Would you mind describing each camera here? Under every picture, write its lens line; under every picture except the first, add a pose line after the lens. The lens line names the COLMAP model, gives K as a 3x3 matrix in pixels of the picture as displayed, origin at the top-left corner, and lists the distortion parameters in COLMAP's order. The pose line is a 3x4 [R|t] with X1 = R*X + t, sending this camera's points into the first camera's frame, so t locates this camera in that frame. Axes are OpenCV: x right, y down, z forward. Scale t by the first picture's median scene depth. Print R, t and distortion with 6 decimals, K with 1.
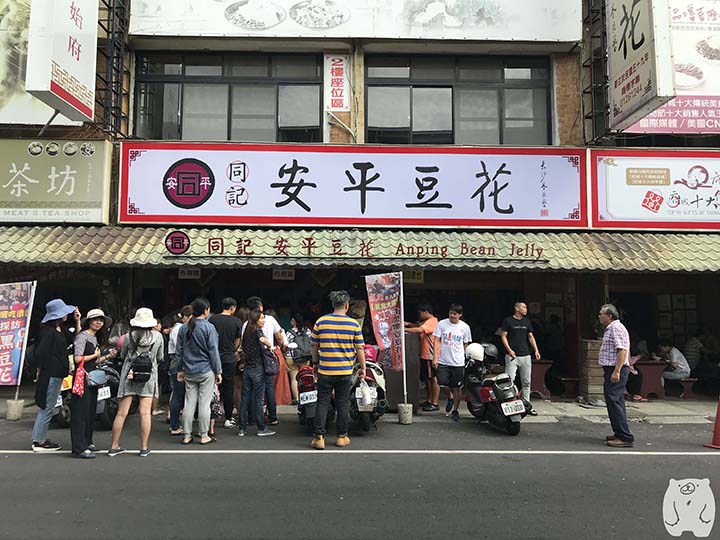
lens RADIAL K [[591.5, 0, 360.0], [0, 591.5, 270.0], [0, 0, 1]] dist [0.077233, -0.103287]
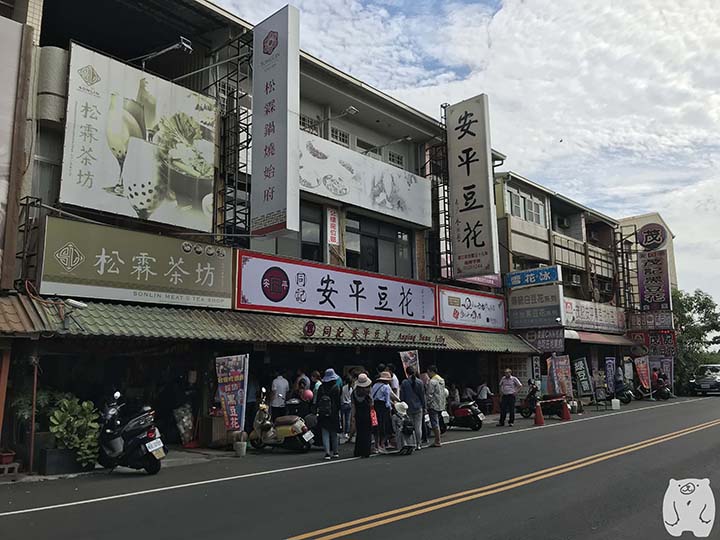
lens RADIAL K [[591.5, 0, 360.0], [0, 591.5, 270.0], [0, 0, 1]] dist [0.077233, -0.103287]
pose [[0.681289, 0.107335, 0.724102, -1.177693], [-0.028873, 0.992362, -0.119934, -0.014656], [-0.731445, 0.060802, 0.679185, -0.113366]]
